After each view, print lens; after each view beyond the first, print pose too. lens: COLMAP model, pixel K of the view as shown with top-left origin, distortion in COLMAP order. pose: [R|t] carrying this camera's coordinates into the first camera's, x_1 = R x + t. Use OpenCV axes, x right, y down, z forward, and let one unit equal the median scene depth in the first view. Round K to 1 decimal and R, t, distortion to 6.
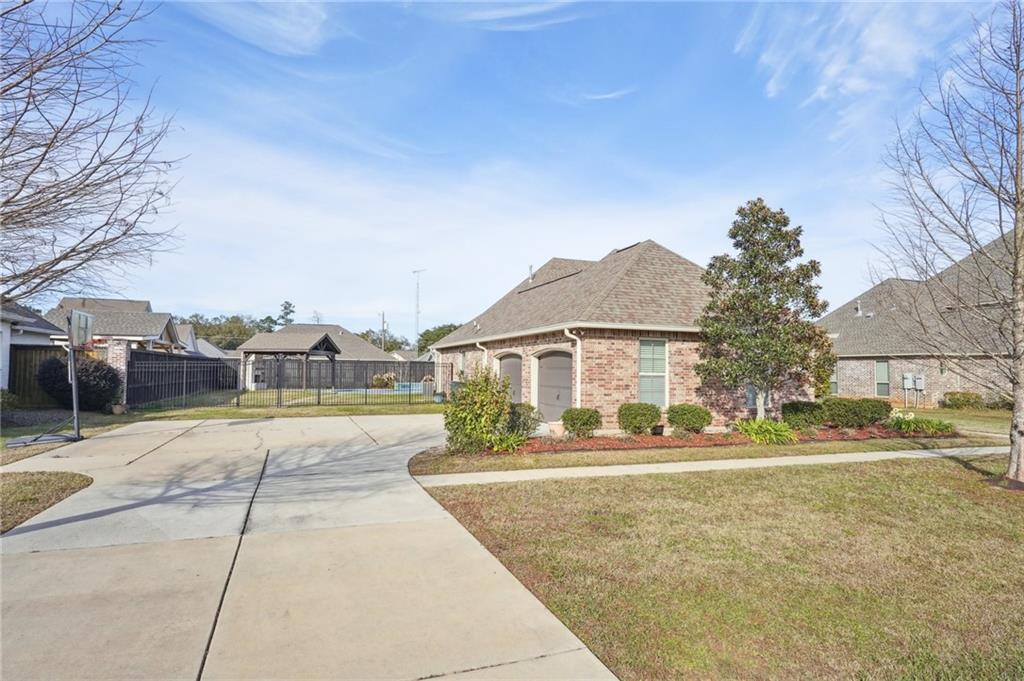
lens RADIAL K [[576.5, 0, 512.0], [0, 576.5, 340.1], [0, 0, 1]] dist [0.000447, 0.000058]
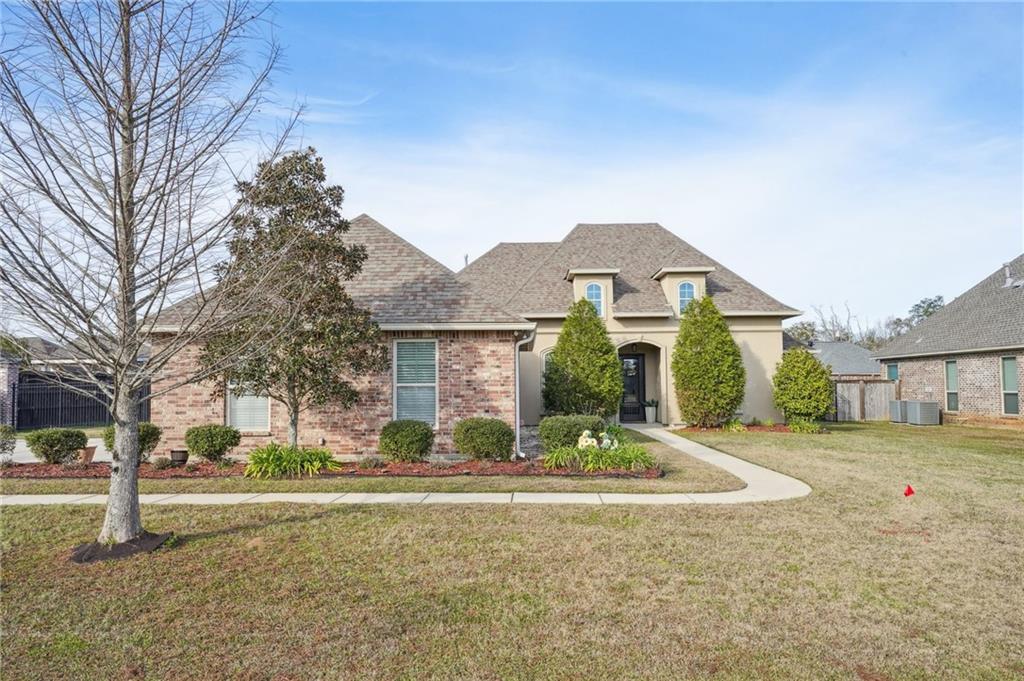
lens RADIAL K [[699.9, 0, 511.9], [0, 699.9, 343.5], [0, 0, 1]] dist [-0.009182, -0.001113]
pose [[0.928838, -0.045001, -0.367743, 0.892511], [0.040046, 0.998975, -0.021098, 0.033343], [0.368316, 0.004870, 0.929688, 0.230485]]
